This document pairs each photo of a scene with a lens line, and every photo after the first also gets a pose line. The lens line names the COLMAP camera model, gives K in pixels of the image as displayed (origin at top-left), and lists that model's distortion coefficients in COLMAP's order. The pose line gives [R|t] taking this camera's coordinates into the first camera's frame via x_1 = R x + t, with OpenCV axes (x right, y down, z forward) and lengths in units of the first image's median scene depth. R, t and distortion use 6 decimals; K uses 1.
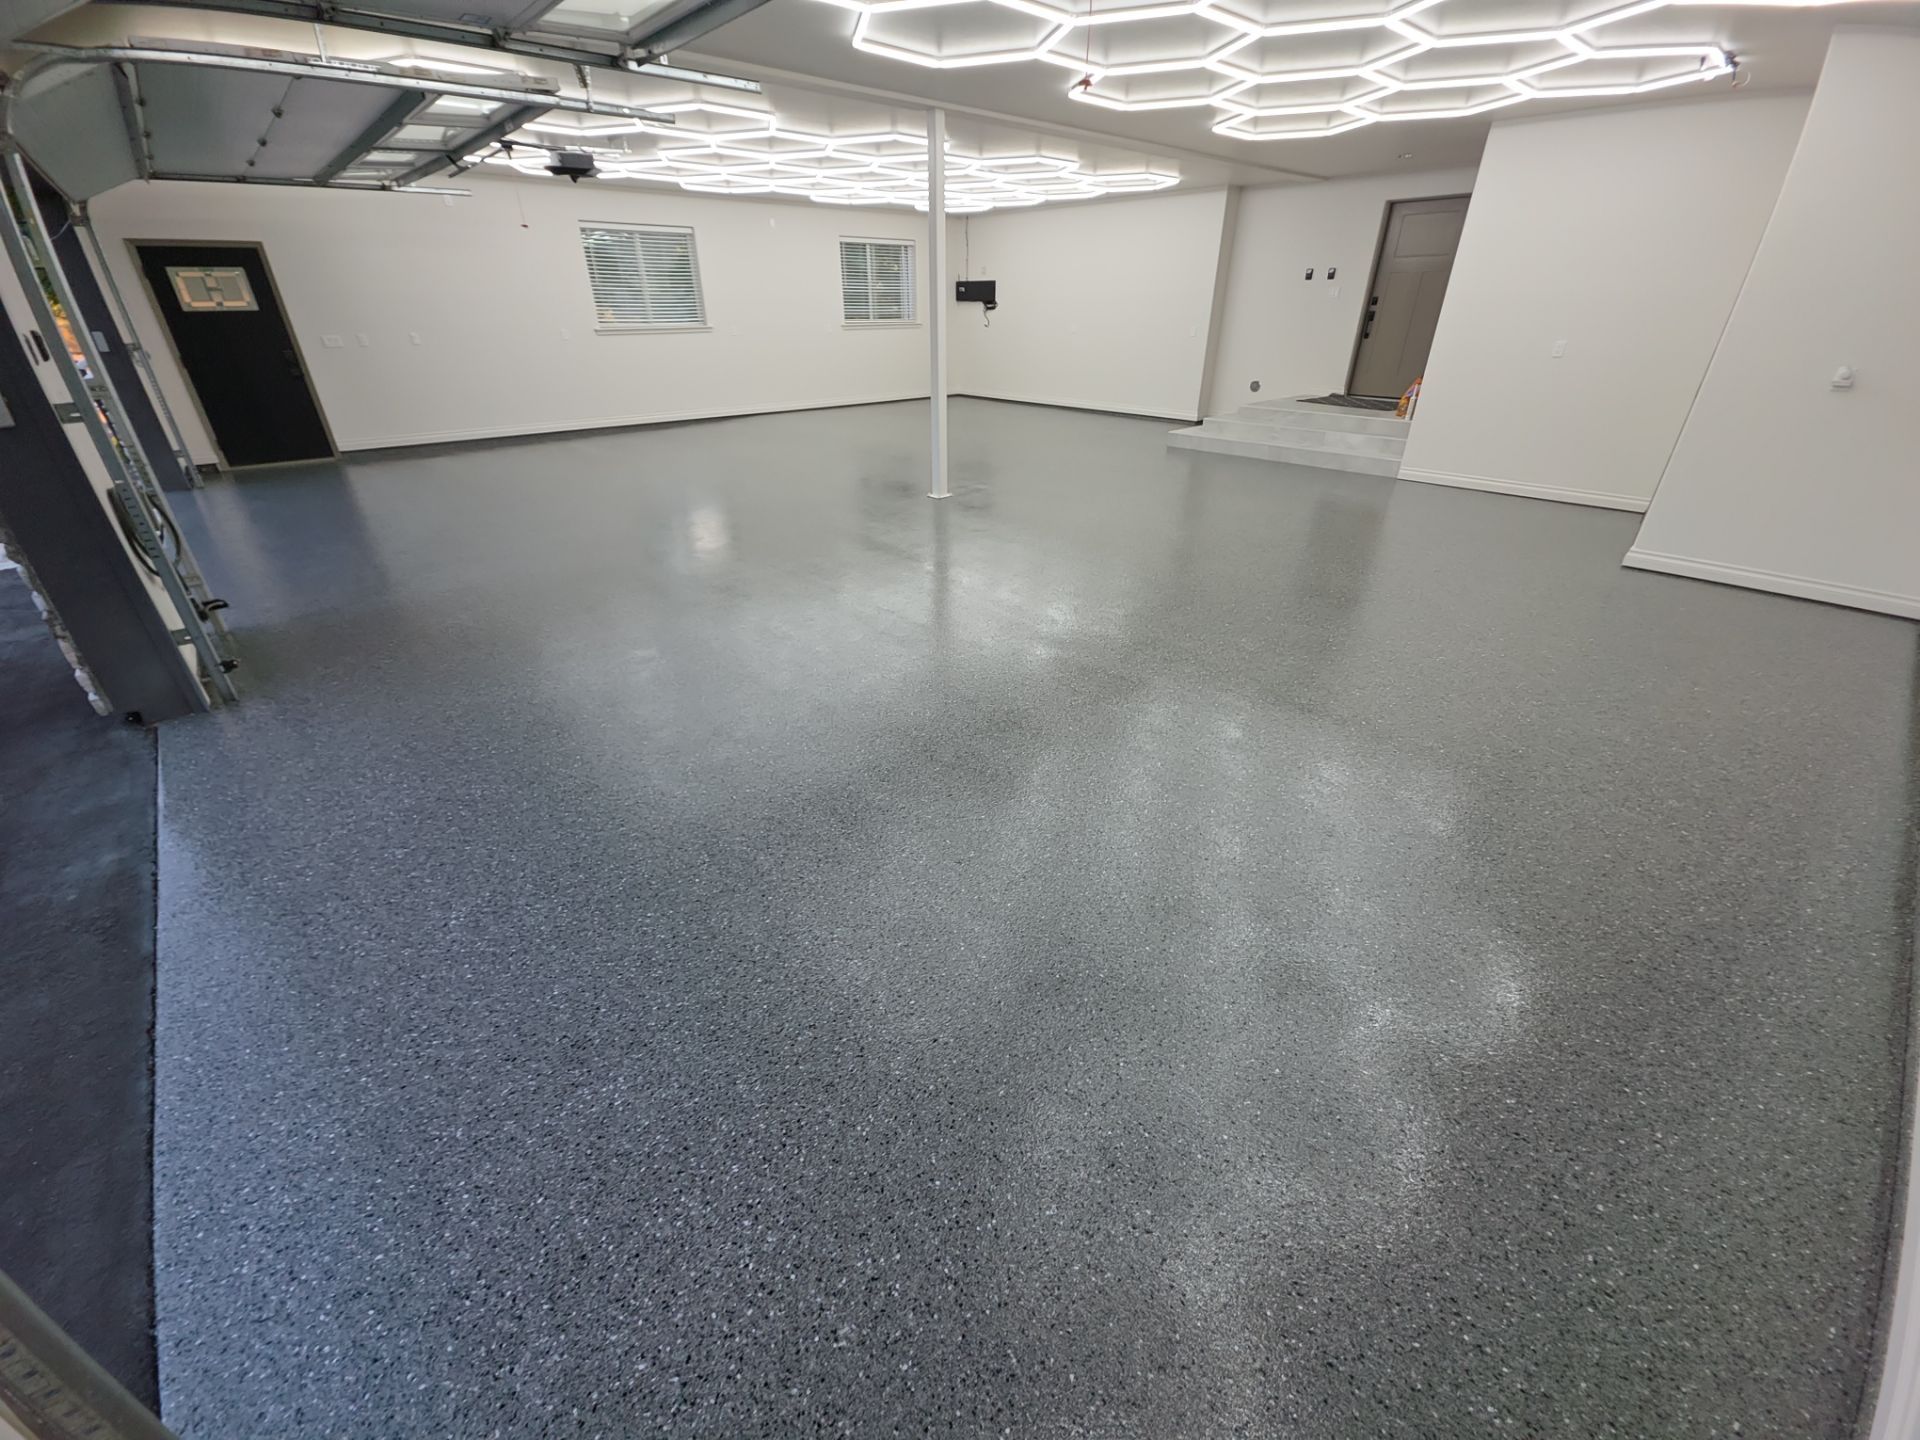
lens RADIAL K [[762.9, 0, 951.6], [0, 762.9, 710.8], [0, 0, 1]] dist [0.010774, -0.006495]
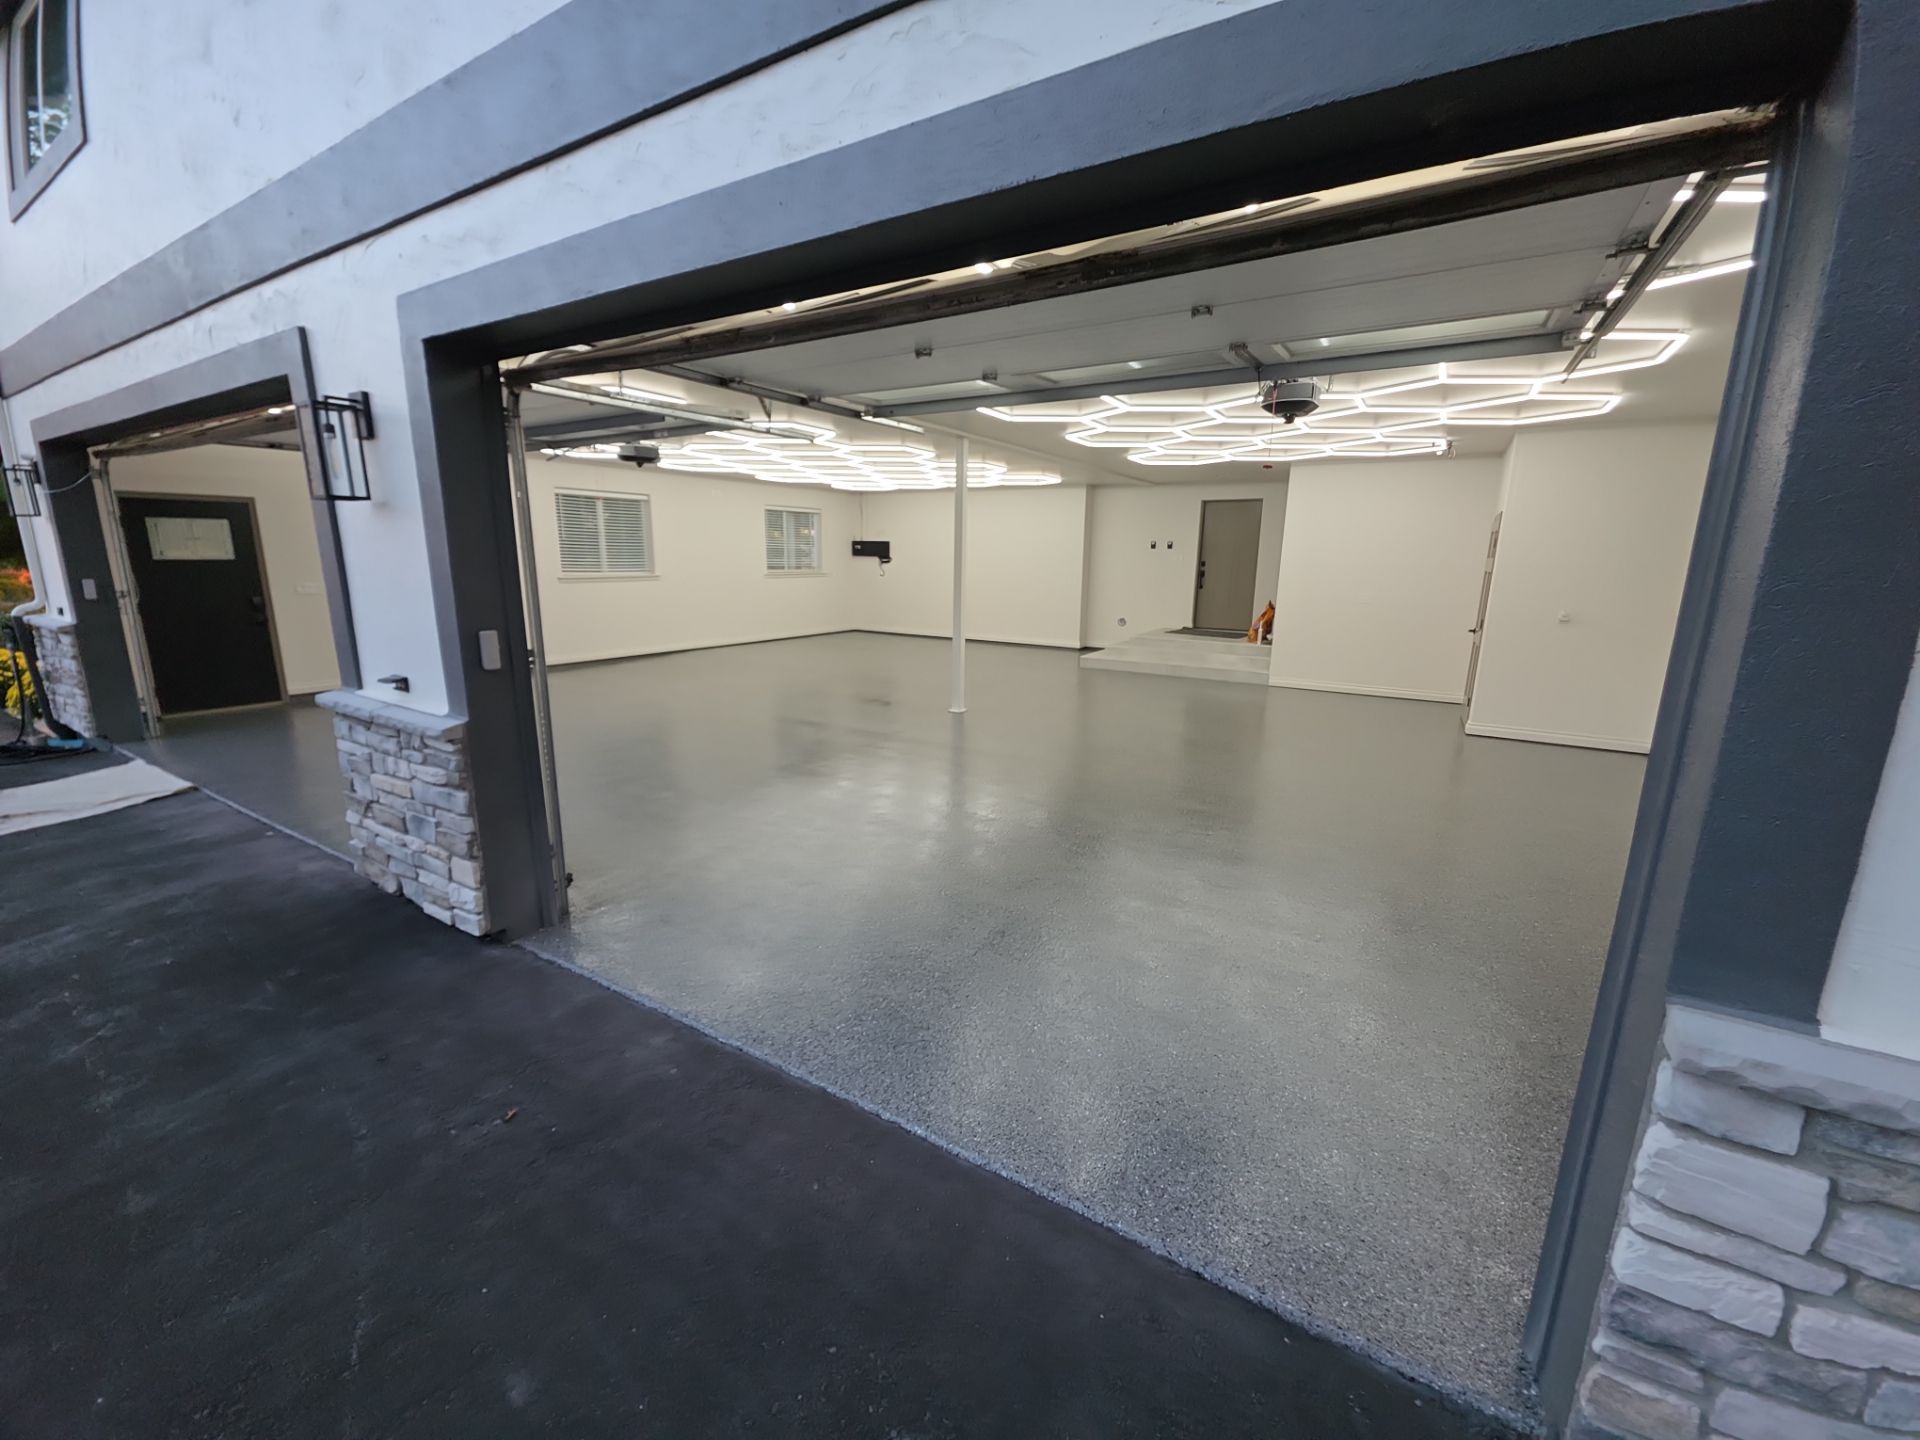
lens RADIAL K [[762.9, 0, 953.4], [0, 762.9, 710.1], [0, 0, 1]] dist [0.010774, -0.006495]
pose [[0.958826, -0.040790, 0.281049, -0.259507], [0.117970, 0.957415, -0.263514, 0.020867], [-0.258332, 0.285819, 0.922807, -0.065895]]
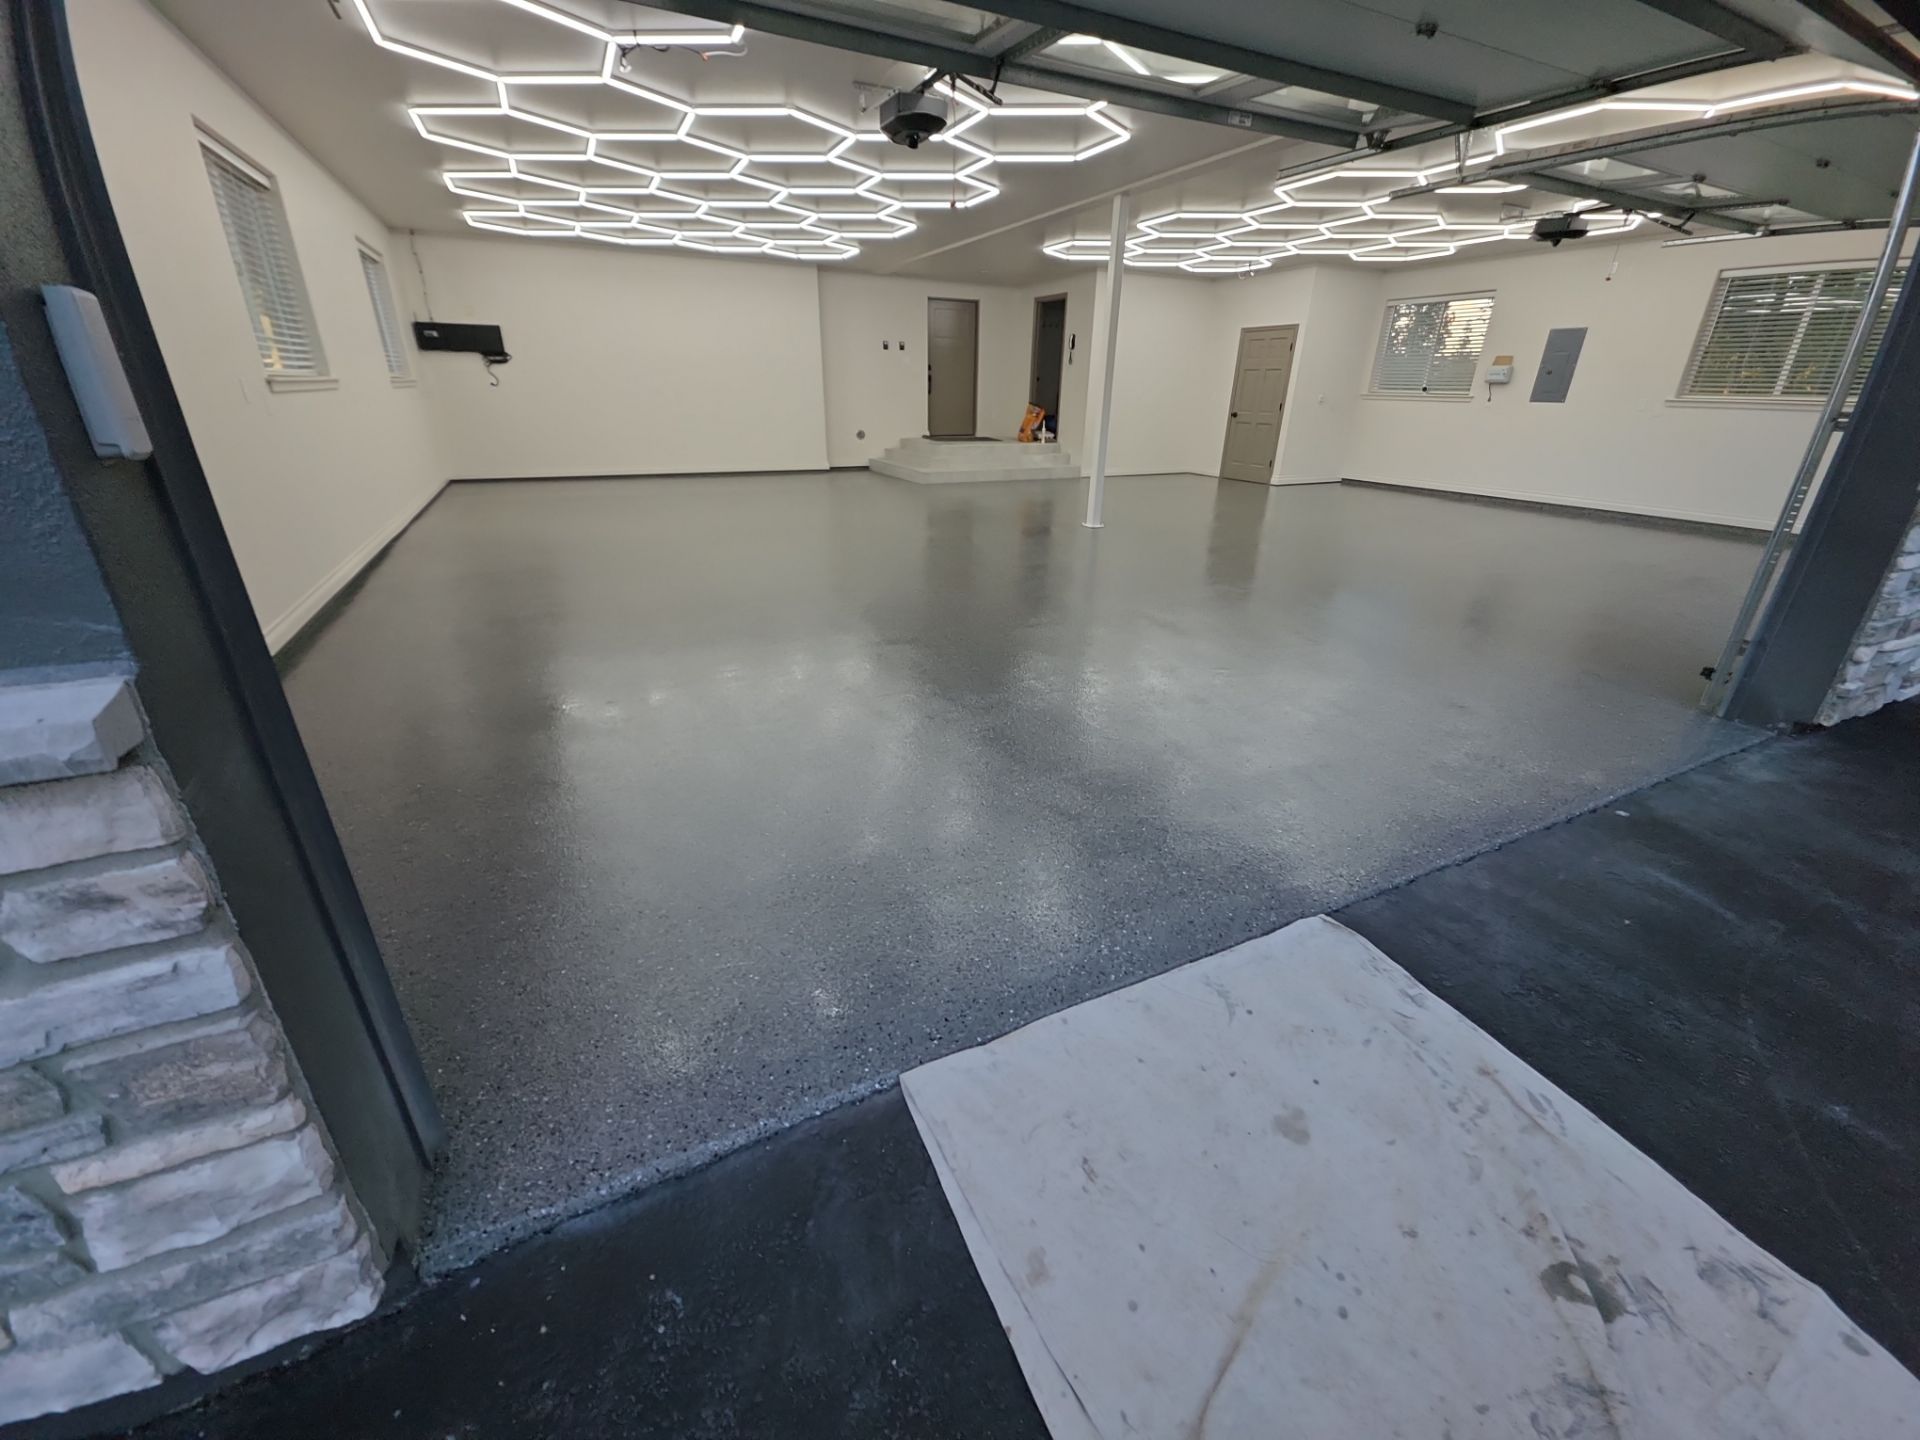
lens RADIAL K [[762.9, 0, 957.2], [0, 762.9, 705.7], [0, 0, 1]] dist [0.010774, -0.006495]
pose [[0.266733, -0.365537, 0.891760, -0.839423], [0.439390, 0.869649, 0.225048, -0.286103], [-0.857782, 0.331803, 0.392577, 0.602344]]
